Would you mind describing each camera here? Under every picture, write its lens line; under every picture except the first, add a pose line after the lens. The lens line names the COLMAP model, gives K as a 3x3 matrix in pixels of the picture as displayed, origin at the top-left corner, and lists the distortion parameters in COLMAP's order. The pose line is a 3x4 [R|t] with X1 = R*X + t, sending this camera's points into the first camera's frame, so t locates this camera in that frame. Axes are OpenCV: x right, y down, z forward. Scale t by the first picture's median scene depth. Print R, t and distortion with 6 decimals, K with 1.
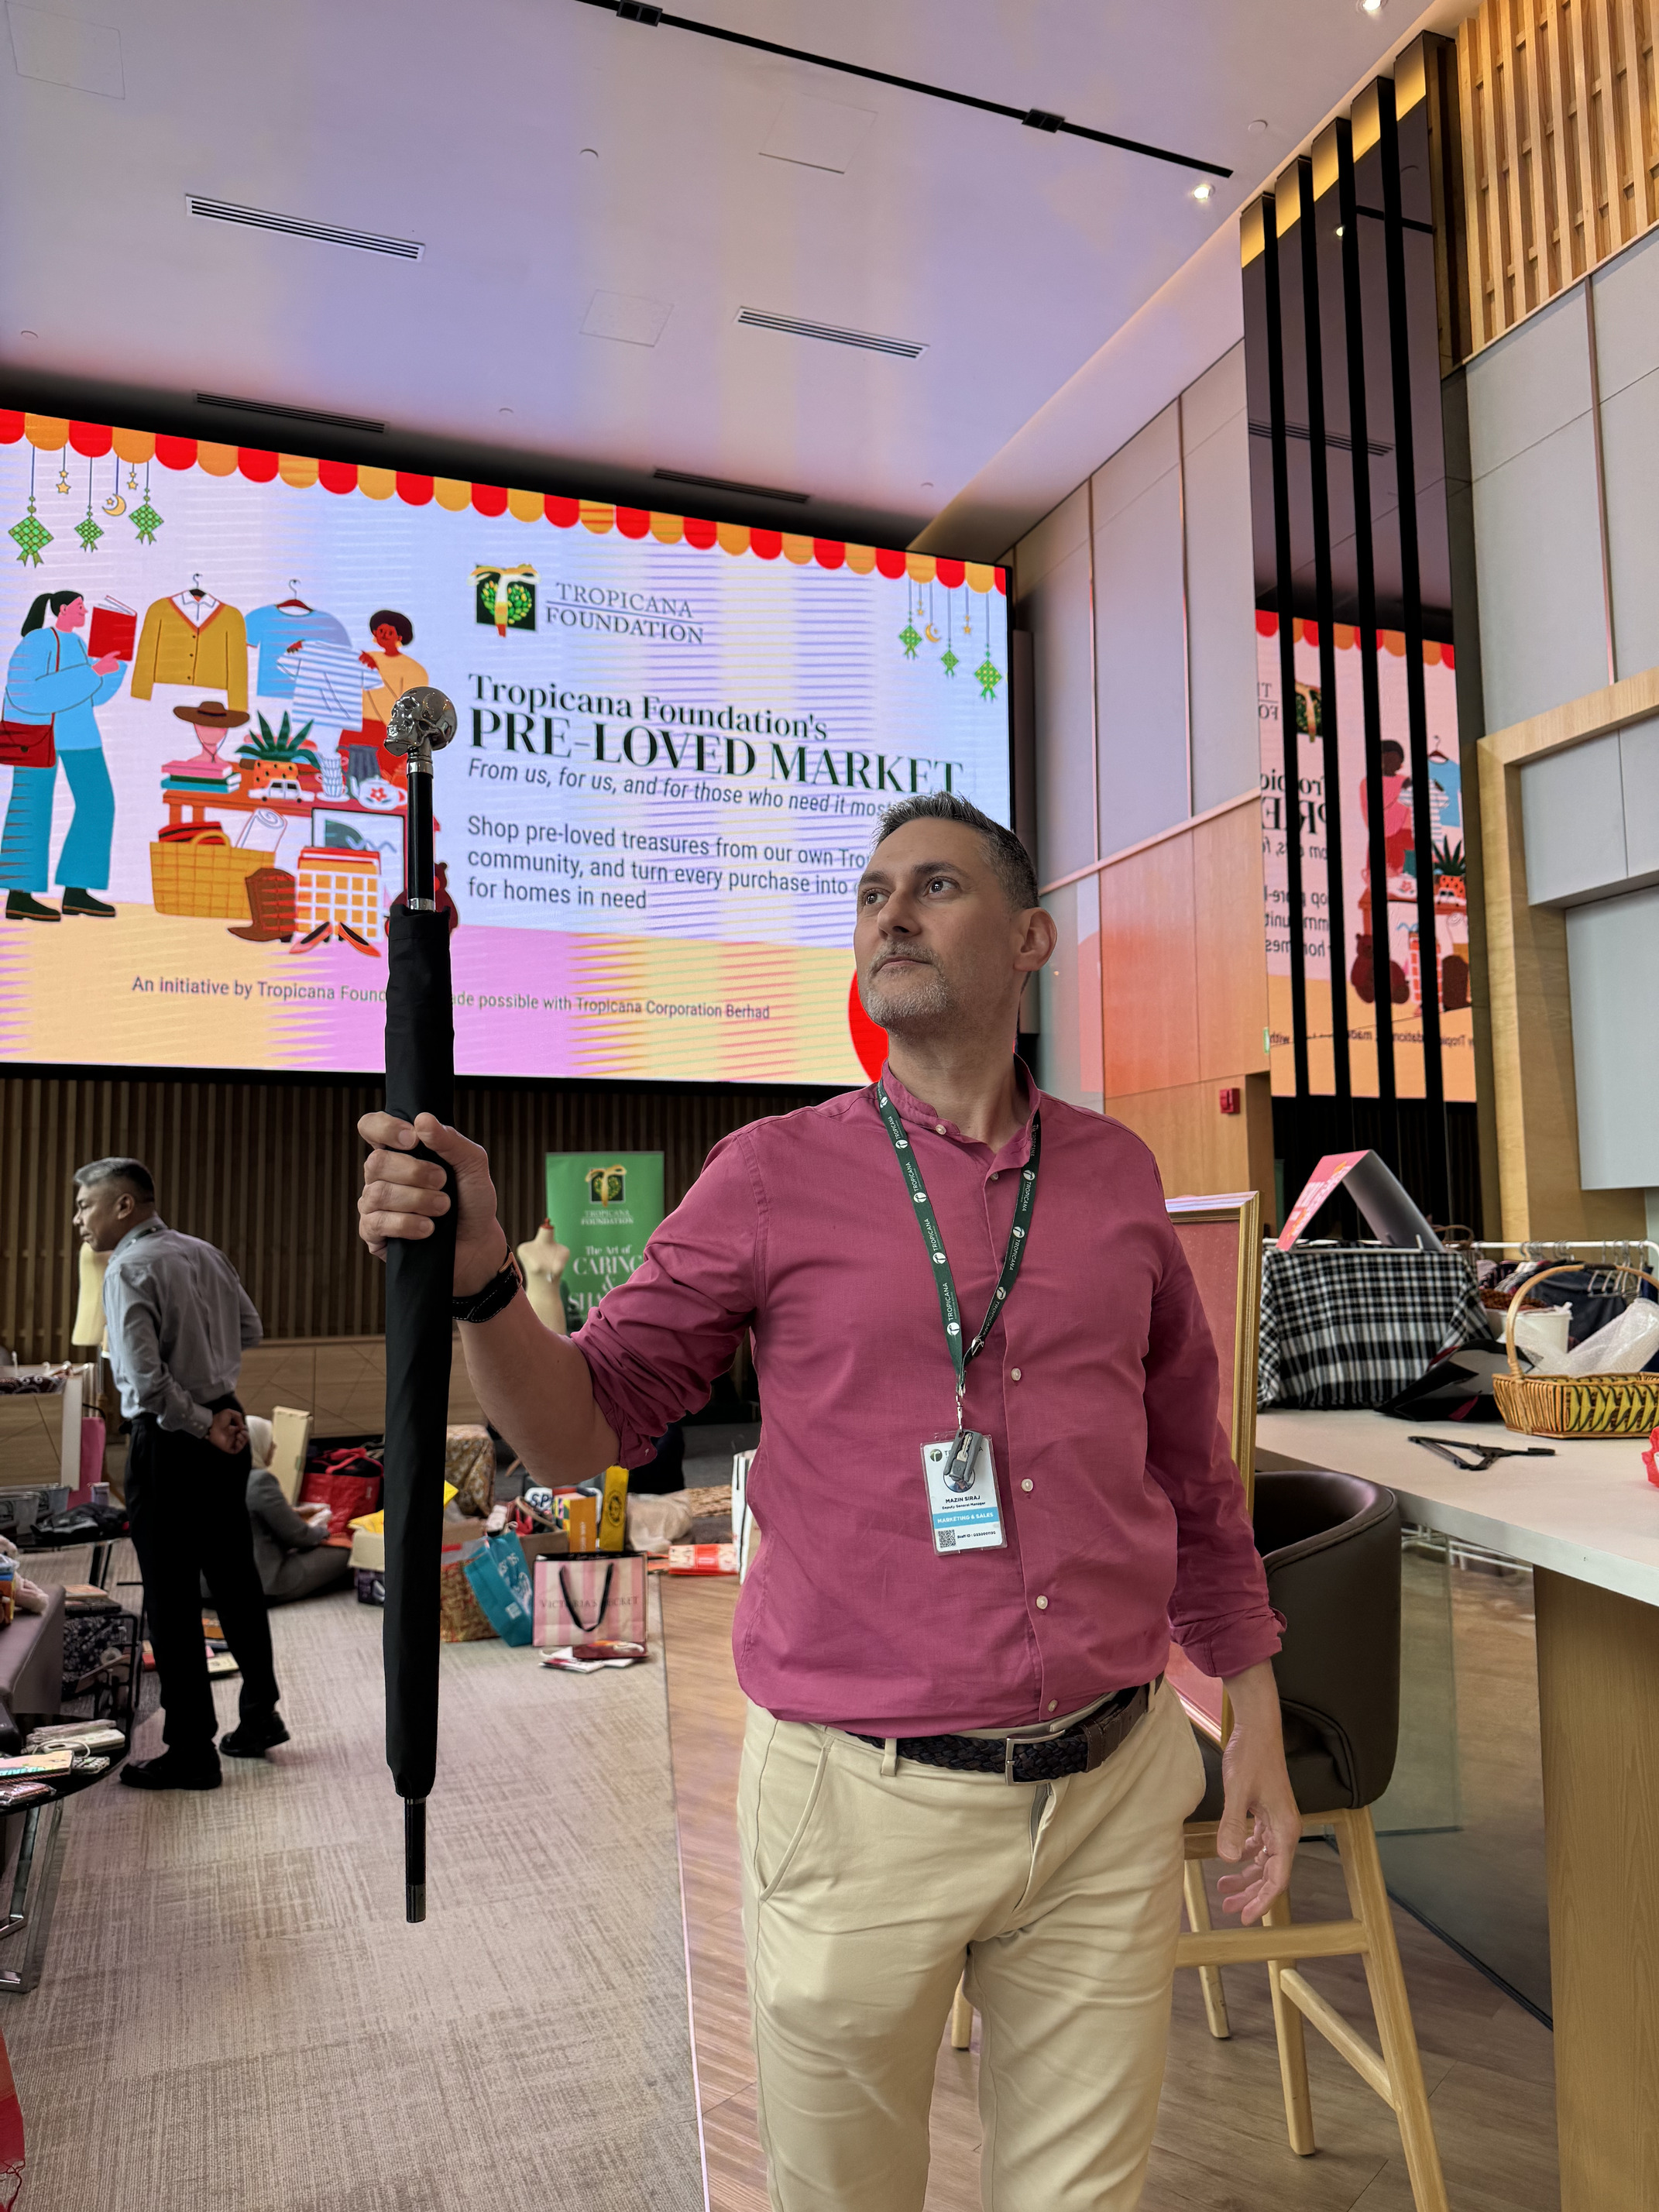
lens RADIAL K [[1562.8, 0, 847.3], [0, 1562.8, 1109.7], [0, 0, 1]] dist [0.173356, -0.415314]
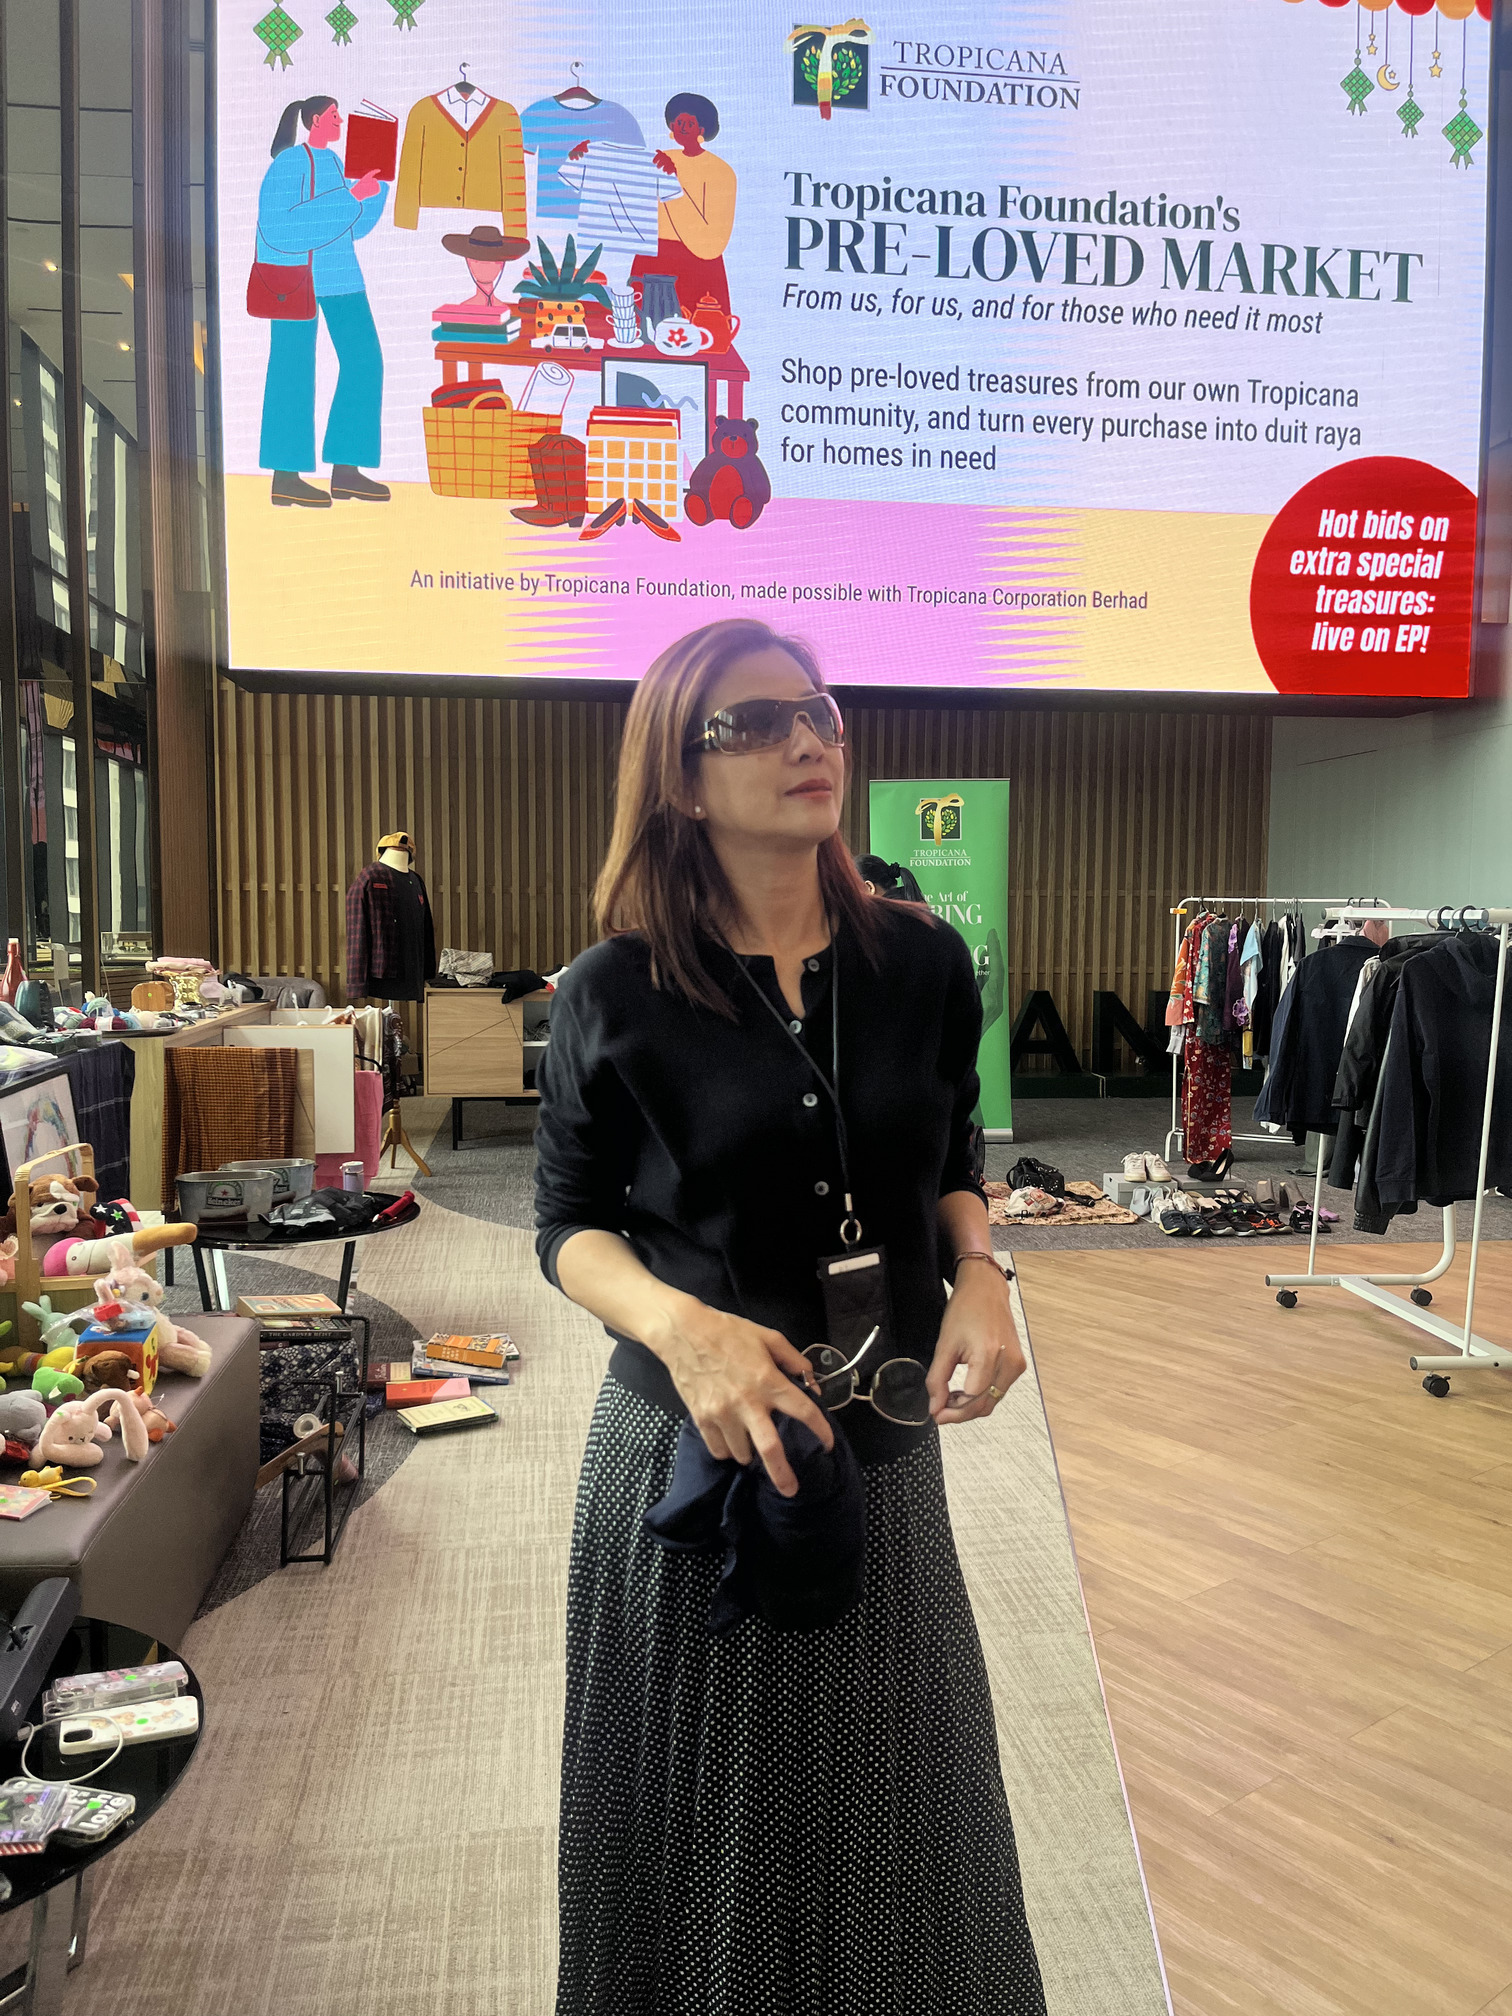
lens RADIAL K [[1504.7, 0, 756.0], [0, 1504.7, 1008.0], [0, 0, 1]] dist [0.048678, -0.042271]
pose [[0.968427, 0.036680, -0.246586, -0.047829], [0.002561, 0.987601, 0.156962, 0.021682], [0.249286, -0.152638, 0.956325, 0.198995]]
